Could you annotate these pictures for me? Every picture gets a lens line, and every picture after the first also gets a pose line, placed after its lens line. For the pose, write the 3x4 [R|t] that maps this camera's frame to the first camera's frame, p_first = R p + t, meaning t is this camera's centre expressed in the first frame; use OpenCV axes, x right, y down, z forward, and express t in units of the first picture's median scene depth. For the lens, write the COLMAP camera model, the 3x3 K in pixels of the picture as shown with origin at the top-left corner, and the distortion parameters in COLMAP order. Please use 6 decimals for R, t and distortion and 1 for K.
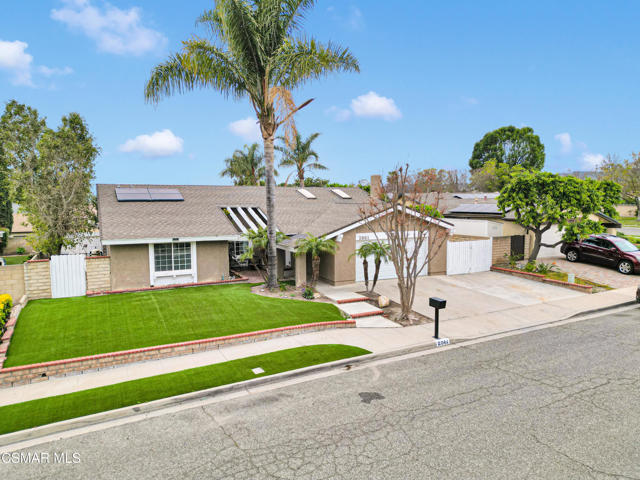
lens RADIAL K [[448.3, 0, 319.4], [0, 448.3, 238.5], [0, 0, 1]] dist [0.050711, -0.030591]
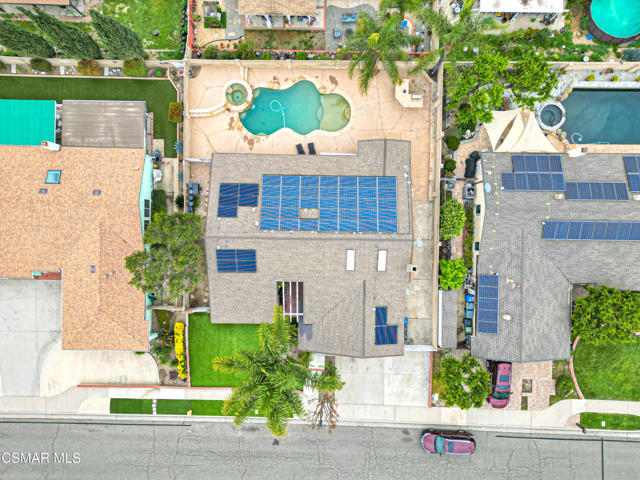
lens RADIAL K [[448.3, 0, 323.1], [0, 448.3, 238.2], [0, 0, 1]] dist [0.050711, -0.030591]
pose [[0.887451, 0.460700, 0.013675, -0.267206], [-0.039036, 0.045565, 0.998198, -2.484022], [0.459247, -0.886386, 0.058420, 1.713124]]
